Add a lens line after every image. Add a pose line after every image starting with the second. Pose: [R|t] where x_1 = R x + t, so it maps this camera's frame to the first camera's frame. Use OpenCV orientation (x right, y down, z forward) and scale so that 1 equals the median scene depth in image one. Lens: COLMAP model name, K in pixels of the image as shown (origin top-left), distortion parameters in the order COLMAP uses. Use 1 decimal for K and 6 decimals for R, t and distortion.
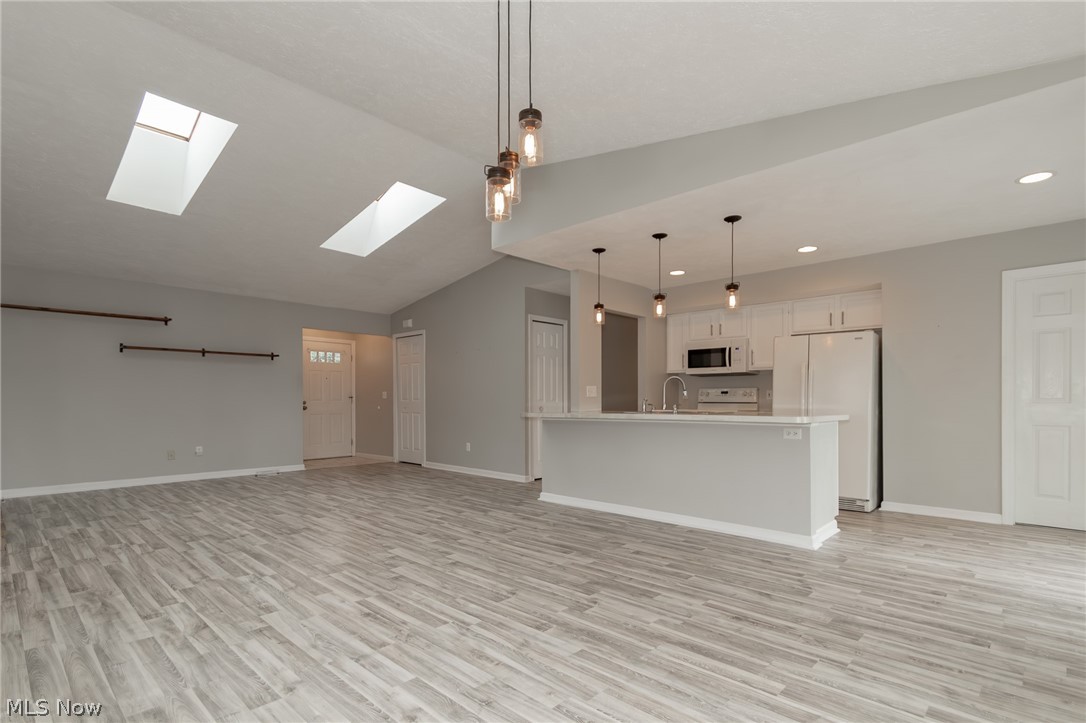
lens RADIAL K [[525.0, 0, 537.8], [0, 525.0, 391.1], [0, 0, 1]] dist [0.017709, -0.011886]
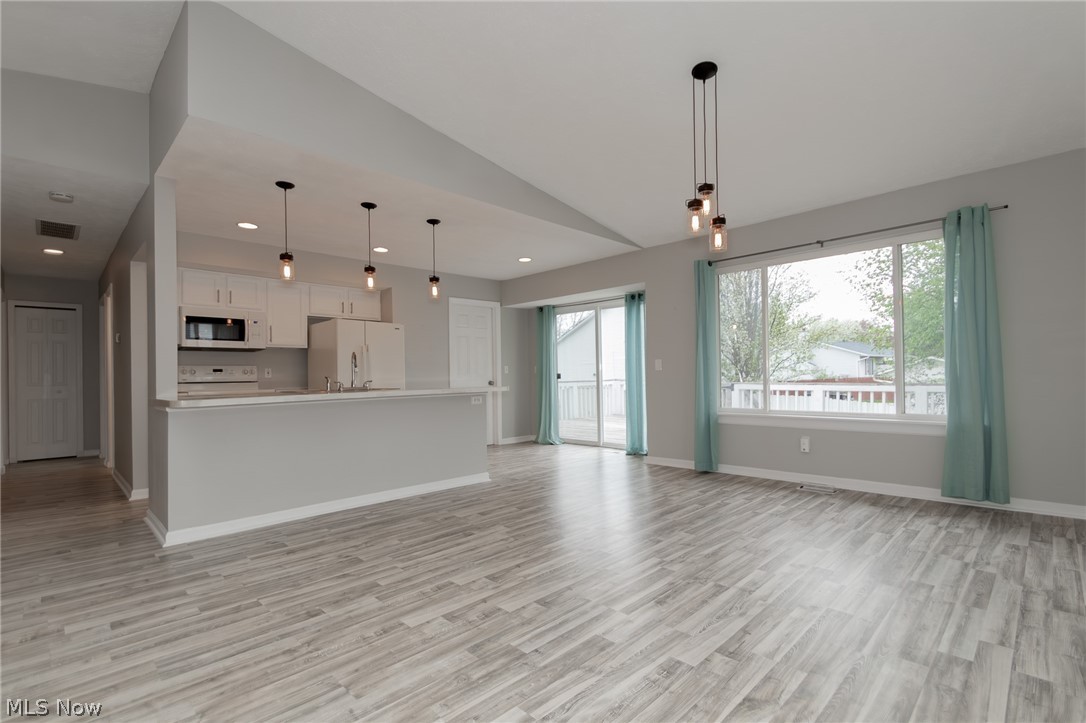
lens RADIAL K [[504.2, 0, 543.1], [0, 504.2, 370.5], [0, 0, 1]] dist [0.009605, -0.006392]
pose [[0.024669, 0.005520, 0.999680, -0.682862], [-0.004909, 0.999973, -0.005401, 0.006331], [-0.999684, -0.004775, 0.024696, 0.655094]]
